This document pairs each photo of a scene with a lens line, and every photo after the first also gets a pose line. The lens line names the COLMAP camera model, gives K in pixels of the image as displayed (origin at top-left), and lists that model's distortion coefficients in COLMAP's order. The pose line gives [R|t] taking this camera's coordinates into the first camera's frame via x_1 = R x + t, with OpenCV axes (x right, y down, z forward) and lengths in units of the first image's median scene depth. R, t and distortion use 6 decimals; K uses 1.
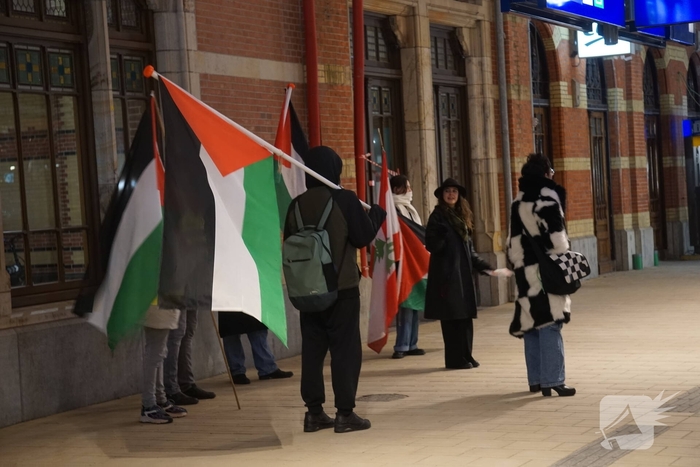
lens RADIAL K [[1656.0, 0, 350.0], [0, 1656.0, 233.5], [0, 0, 1]] dist [0.256248, 0.346764]
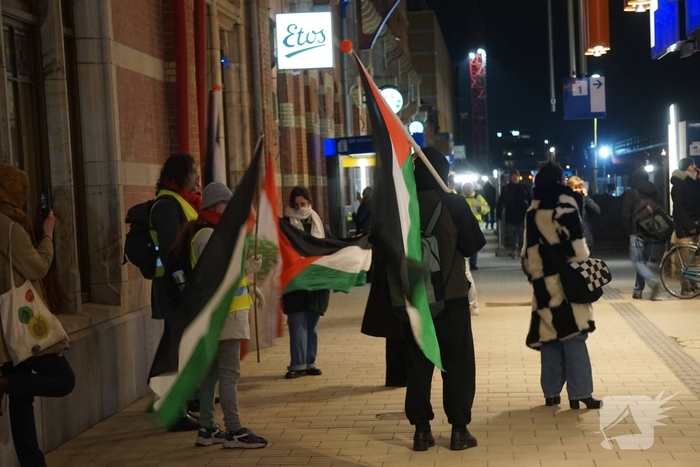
lens RADIAL K [[1752.4, 0, 350.0], [0, 1752.4, 233.5], [0, 0, 1]] dist [0.294366, 0.659768]
pose [[0.939447, 0.004327, 0.342666, -0.350132], [0.001388, 0.999864, -0.016431, 0.011896], [-0.342690, 0.015911, 0.939314, 0.074742]]
